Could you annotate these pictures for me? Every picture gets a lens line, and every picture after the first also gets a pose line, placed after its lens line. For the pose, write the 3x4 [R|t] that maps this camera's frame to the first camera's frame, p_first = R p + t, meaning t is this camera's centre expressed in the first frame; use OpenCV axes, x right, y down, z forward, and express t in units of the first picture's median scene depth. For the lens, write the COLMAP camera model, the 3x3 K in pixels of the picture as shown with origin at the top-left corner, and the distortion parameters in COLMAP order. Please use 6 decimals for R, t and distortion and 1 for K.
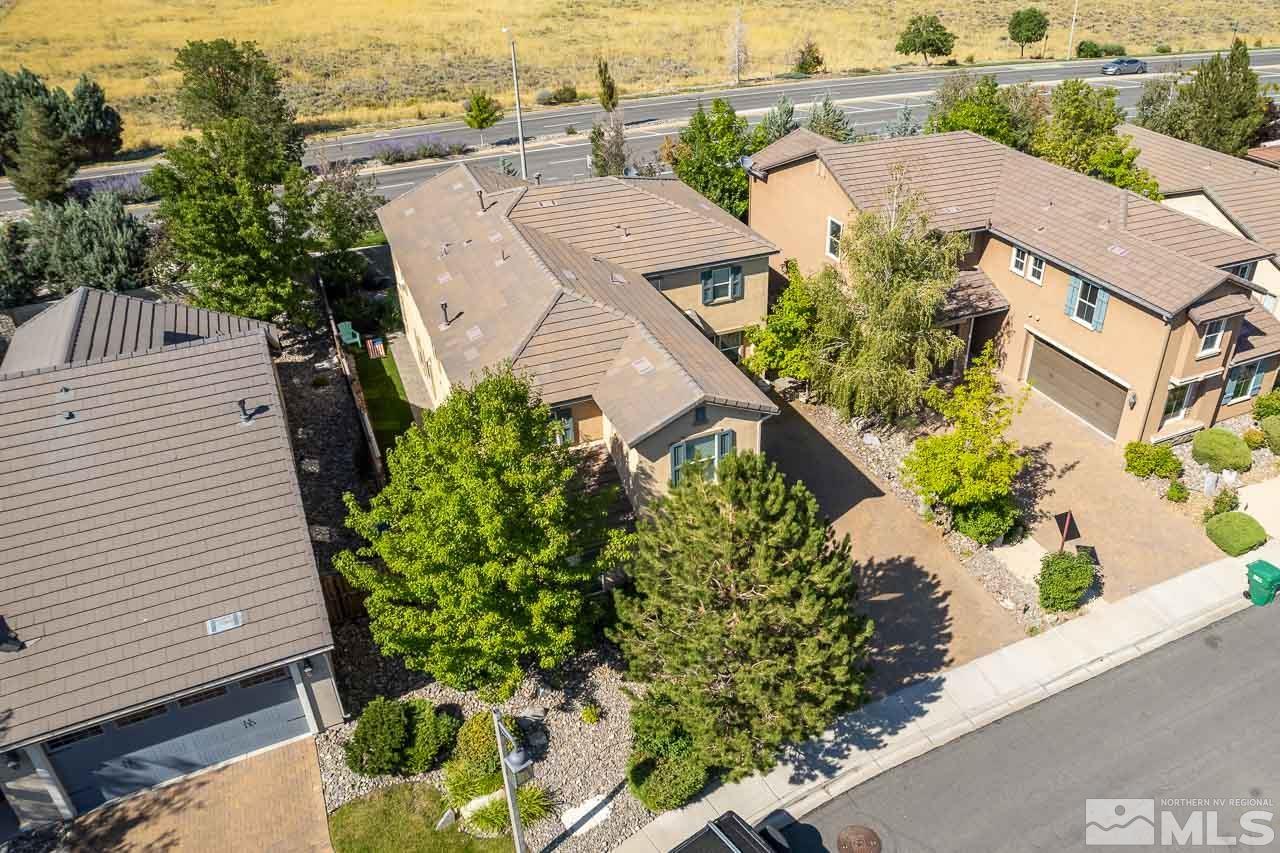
lens RADIAL K [[917.2, 0, 714.0], [0, 917.2, 396.4], [0, 0, 1]] dist [-0.059624, 0.056626]
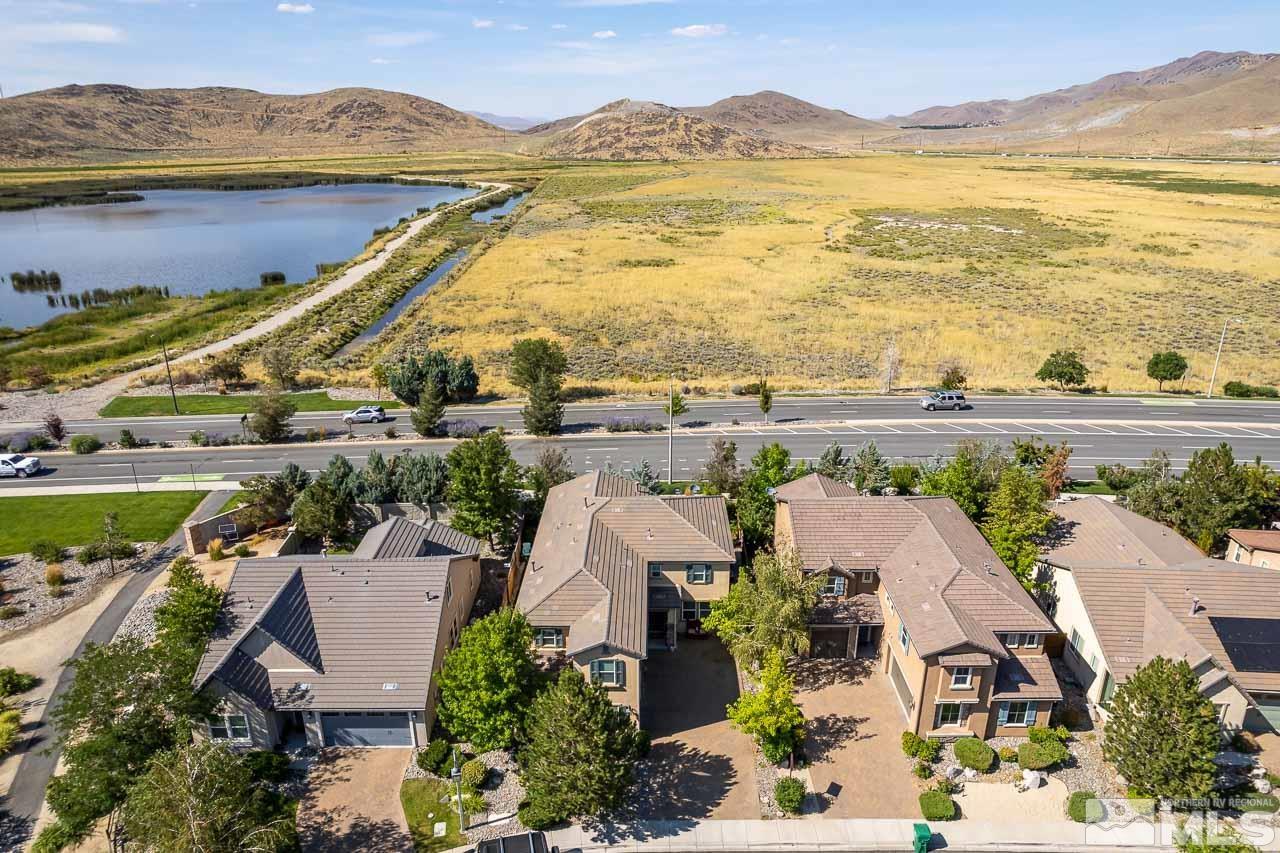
lens RADIAL K [[831.7, 0, 640.0], [0, 831.7, 426.5], [0, 0, 1]] dist [-0.082834, 0.078143]
pose [[0.900031, 0.141148, -0.412338, 0.649139], [-0.211036, 0.968934, -0.128963, -0.209530], [0.381325, 0.203089, 0.901857, -0.646500]]
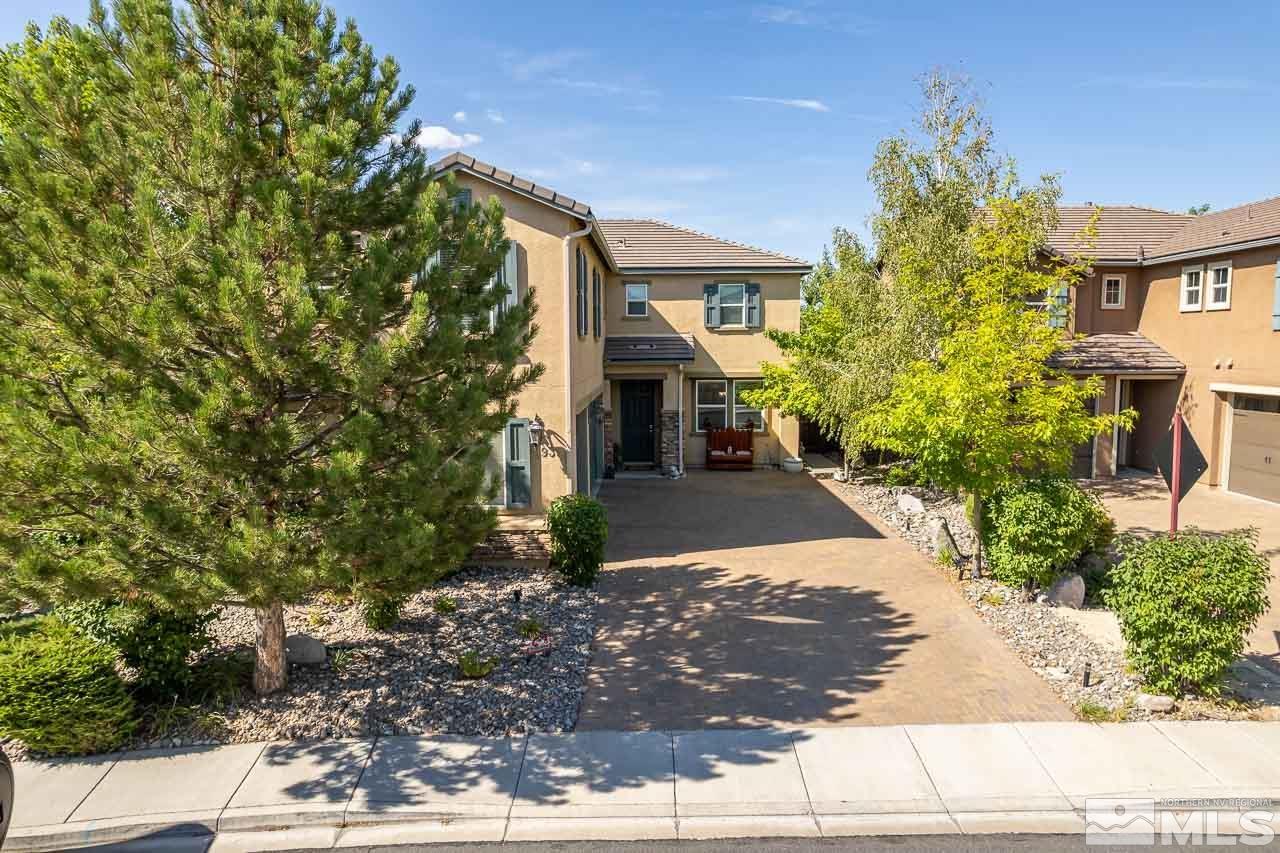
lens RADIAL K [[815.7, 0, 640.0], [0, 815.7, 426.5], [0, 0, 1]] dist [-0.074013, 0.061927]
pose [[0.900121, 0.037049, -0.434061, 0.305076], [-0.210419, 0.909417, -0.358726, 0.297766], [0.381452, 0.414231, 0.826382, 0.555424]]
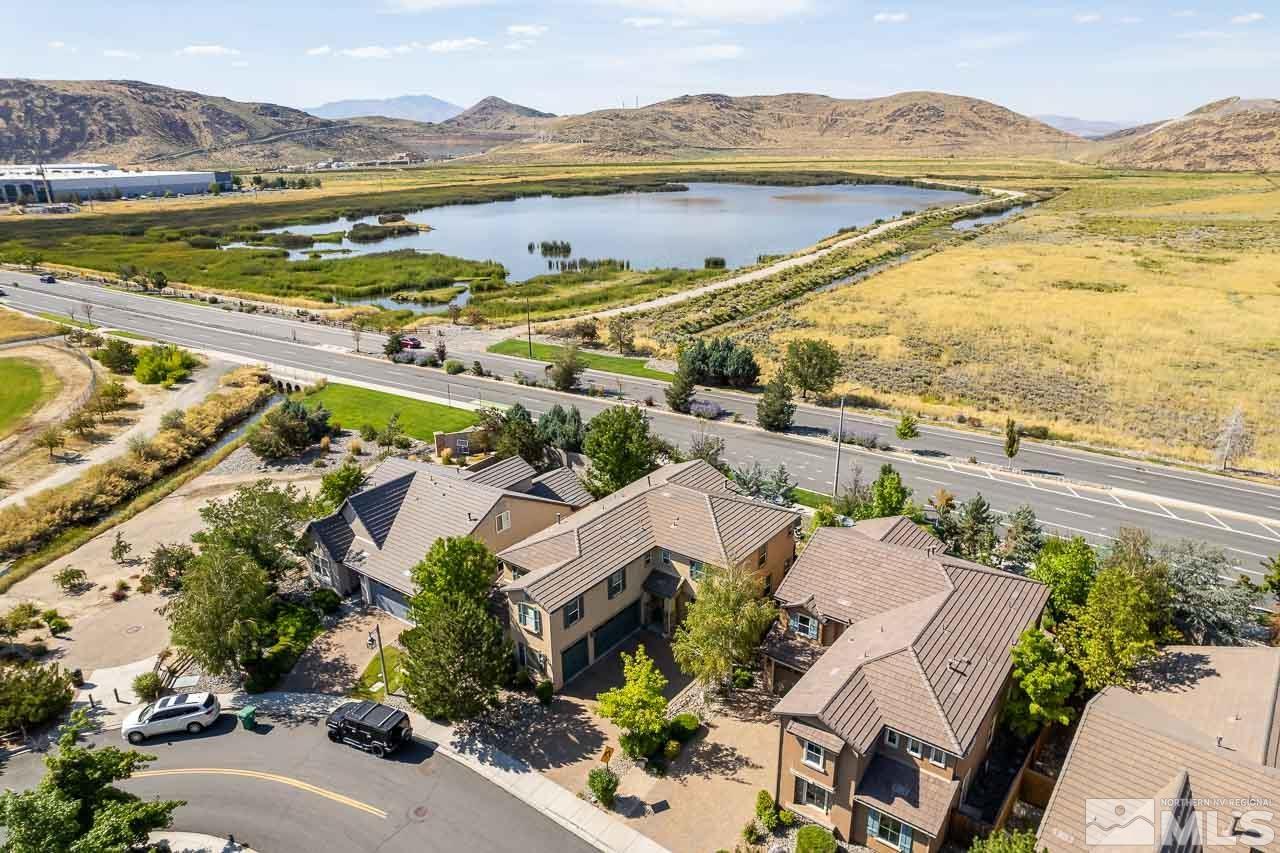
lens RADIAL K [[815.7, 0, 640.0], [0, 815.7, 426.5], [0, 0, 1]] dist [-0.074013, 0.061927]
pose [[0.463829, 0.290737, -0.836860, 1.471829], [-0.431390, 0.899184, 0.073292, -0.549399], [0.773799, 0.327018, 0.542488, -0.022954]]
